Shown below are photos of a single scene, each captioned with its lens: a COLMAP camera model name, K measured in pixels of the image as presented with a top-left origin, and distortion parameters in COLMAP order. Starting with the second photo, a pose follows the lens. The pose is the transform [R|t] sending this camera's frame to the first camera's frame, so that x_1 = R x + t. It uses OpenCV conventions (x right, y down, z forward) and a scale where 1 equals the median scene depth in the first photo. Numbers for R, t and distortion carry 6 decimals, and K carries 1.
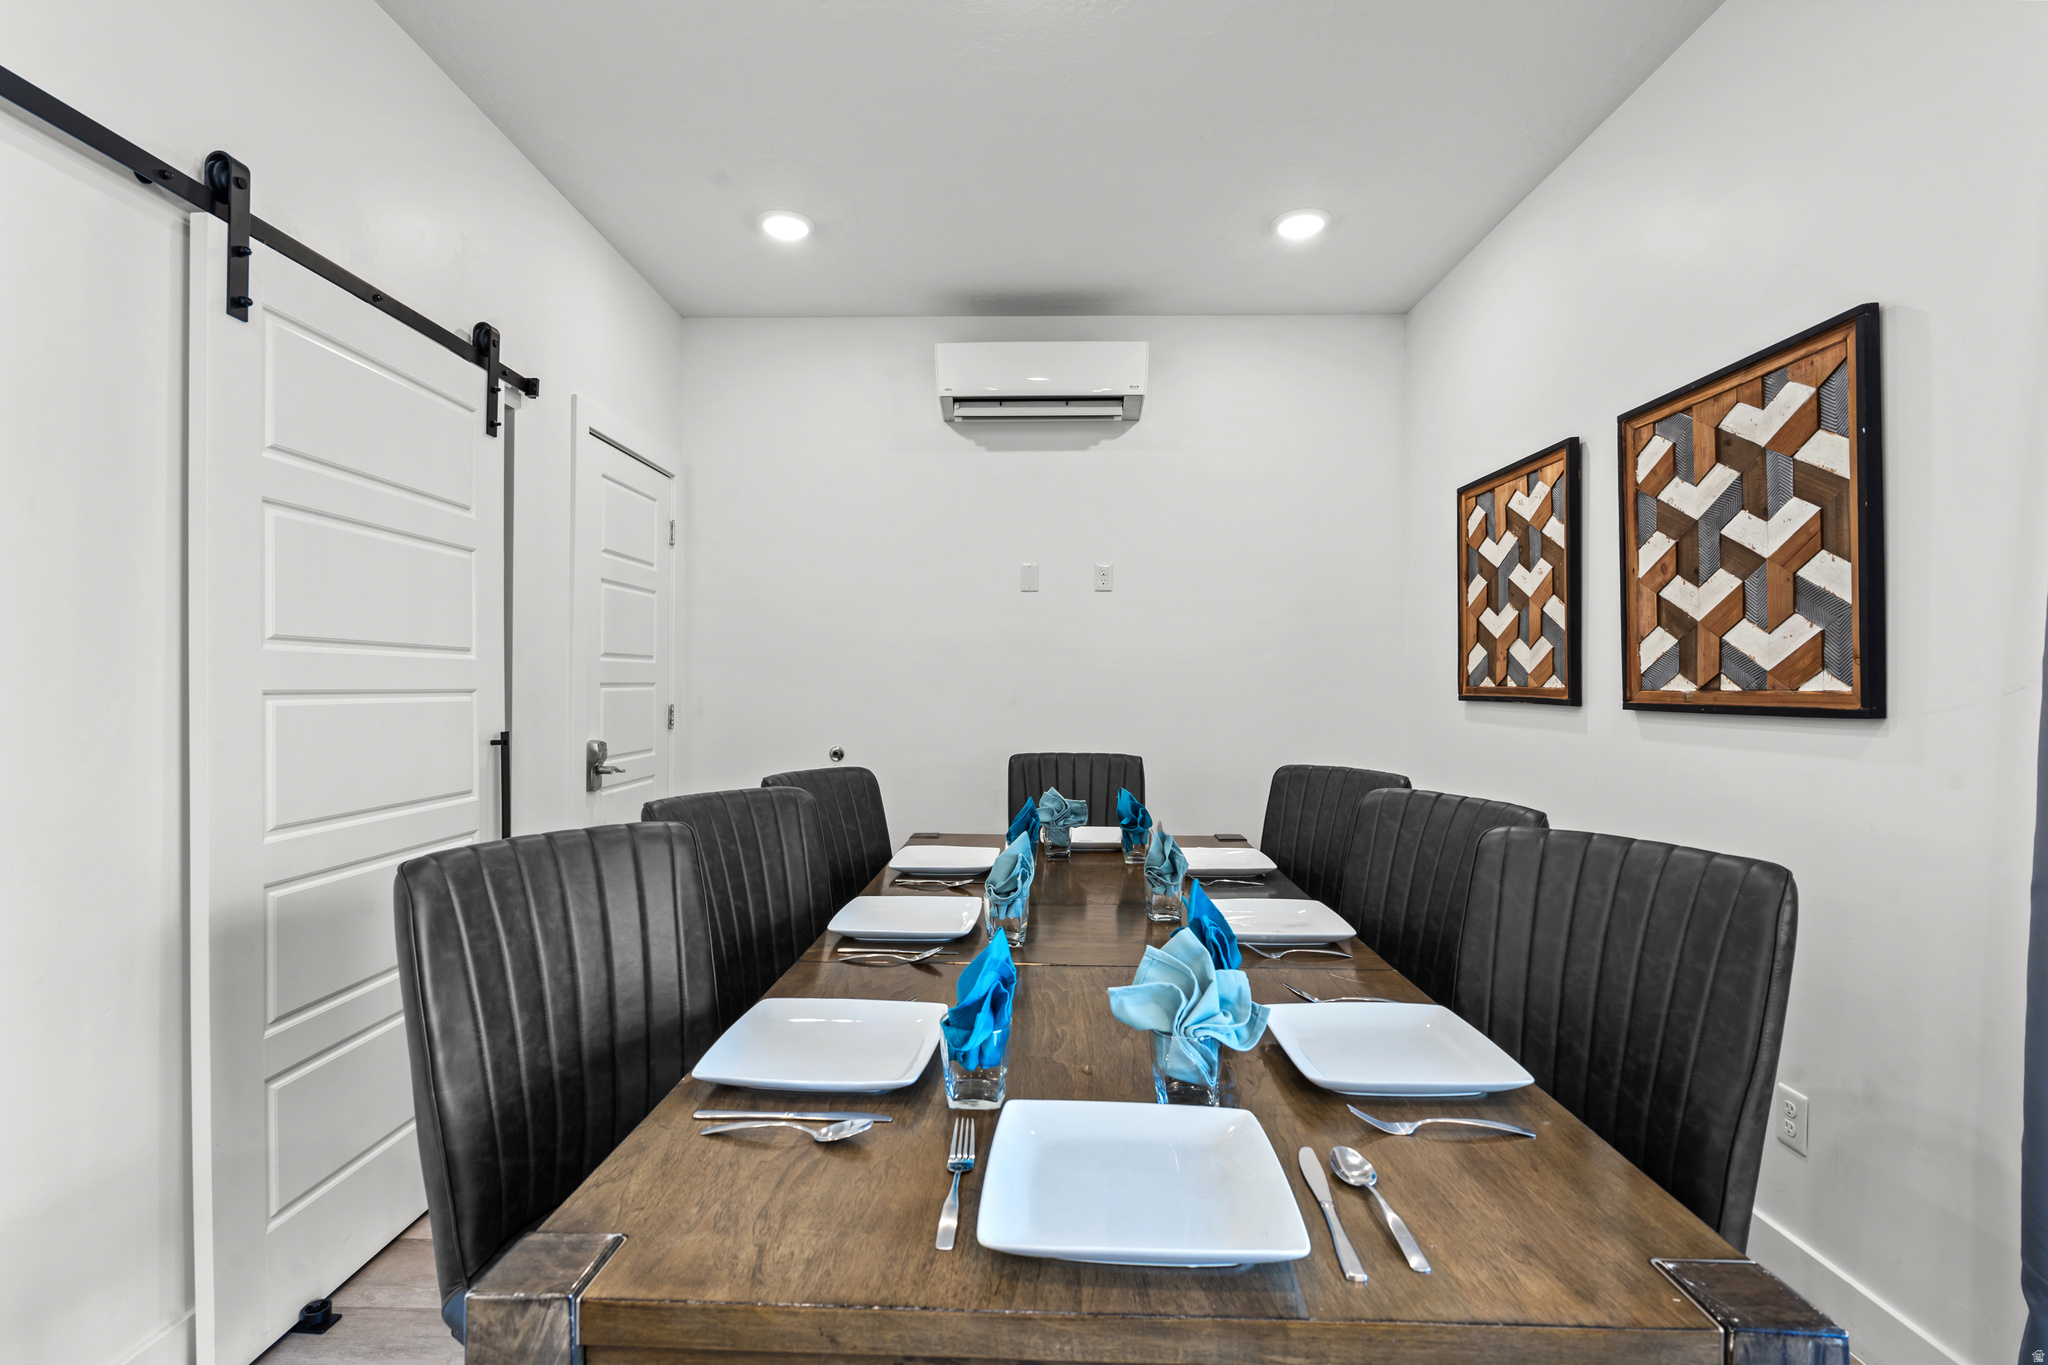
lens RADIAL K [[961.7, 0, 1017.7], [0, 961.7, 679.9], [0, 0, 1]] dist [0.000558, 0.000335]
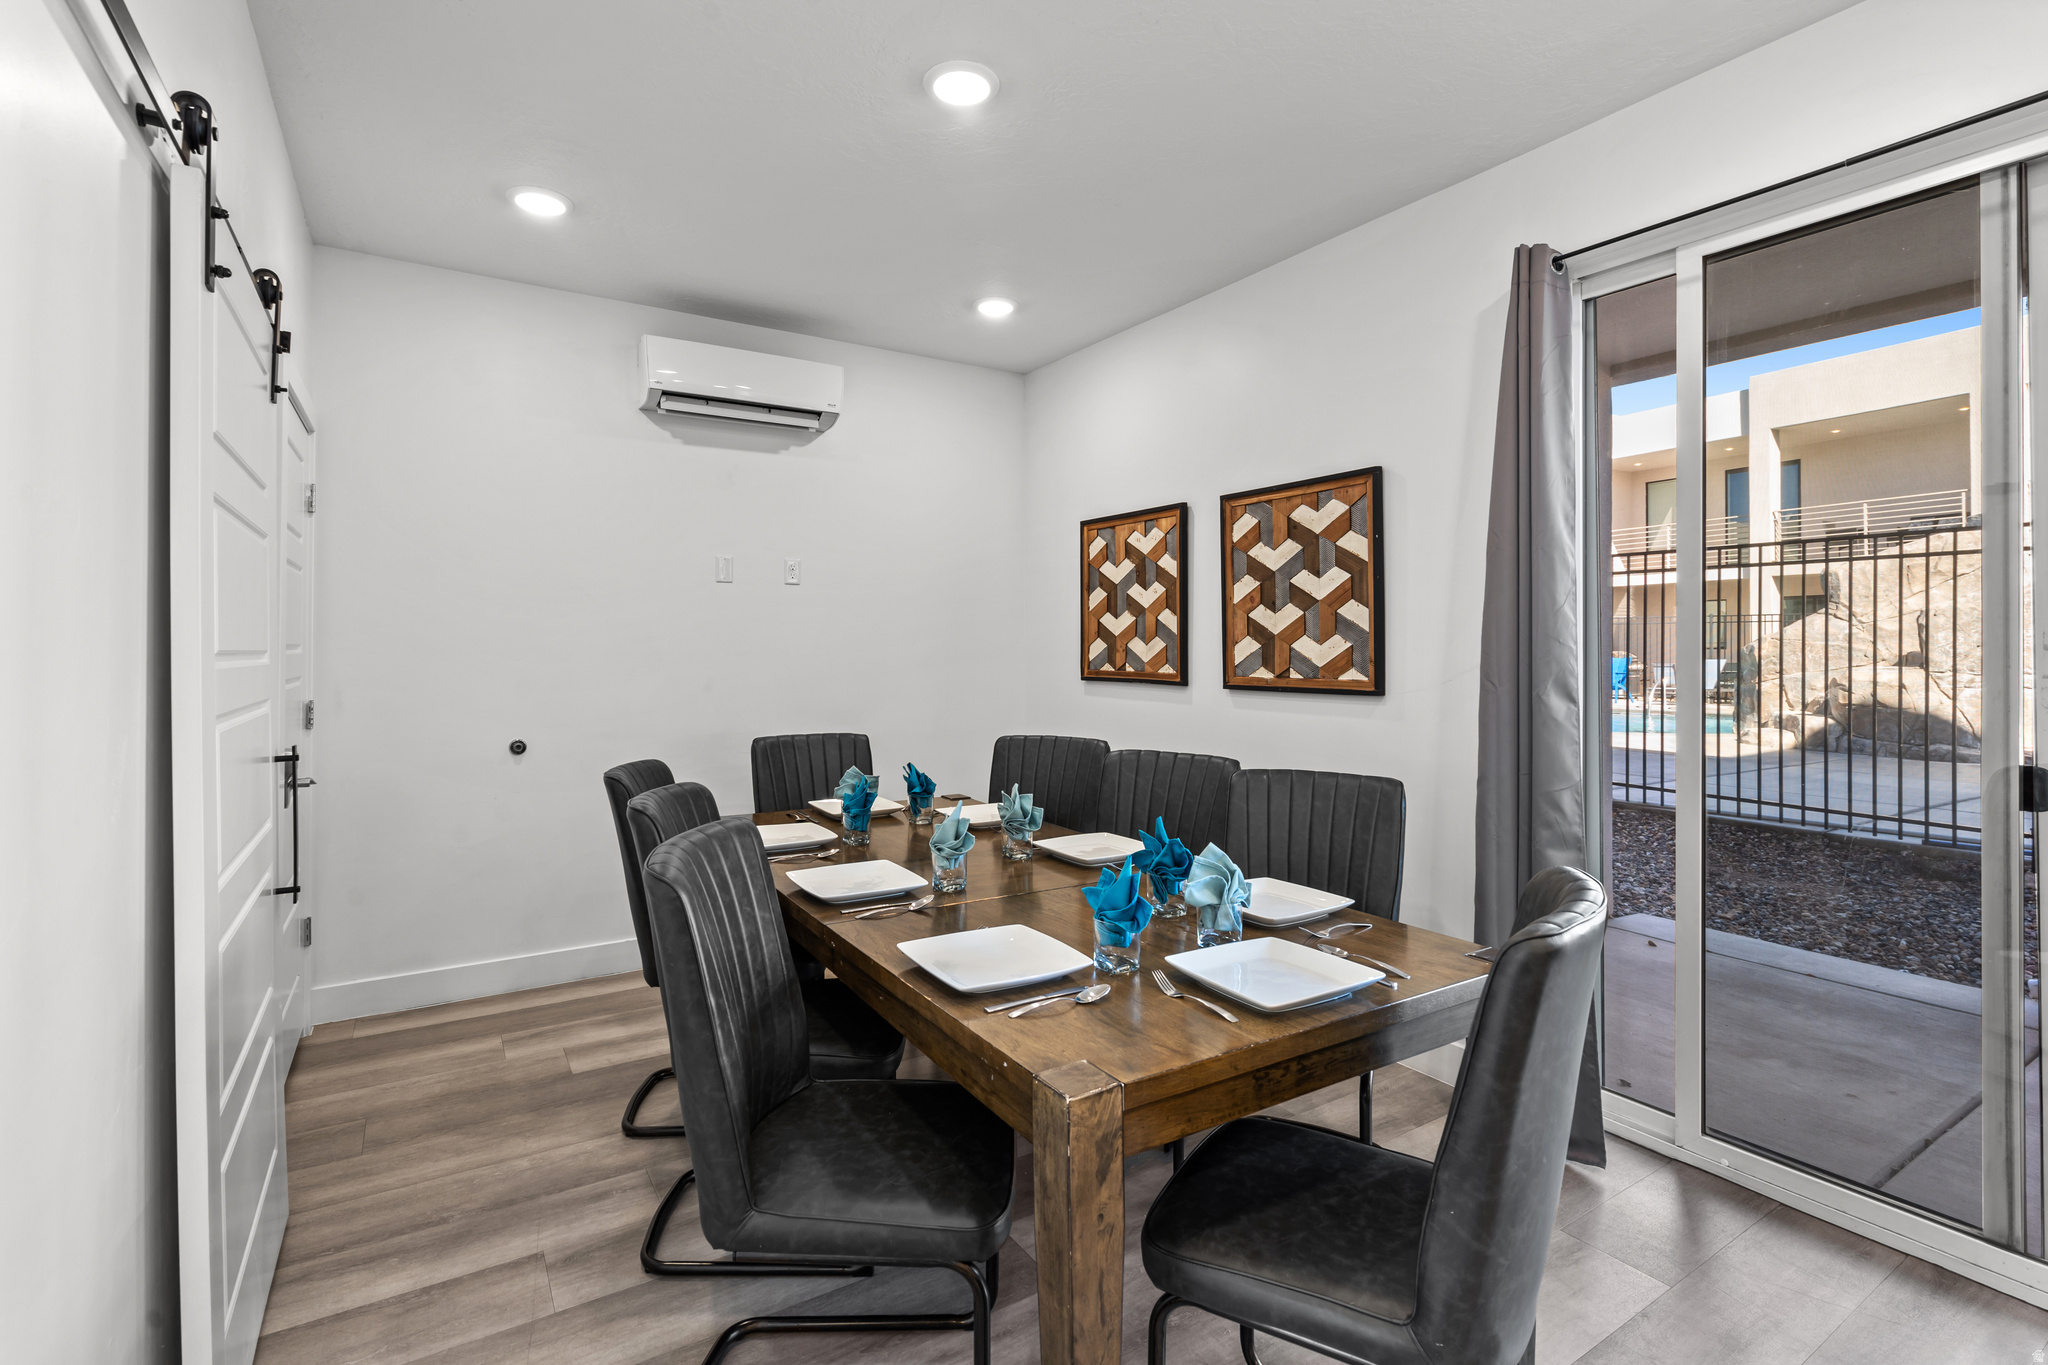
lens RADIAL K [[968.3, 0, 1025.4], [0, 968.3, 649.8], [0, 0, 1]] dist [-0.002701, 0.000683]
pose [[0.829048, -0.003361, 0.559168, -0.528338], [-0.001389, 0.999966, 0.008070, -0.046227], [-0.559176, -0.007467, 0.829015, -0.106286]]
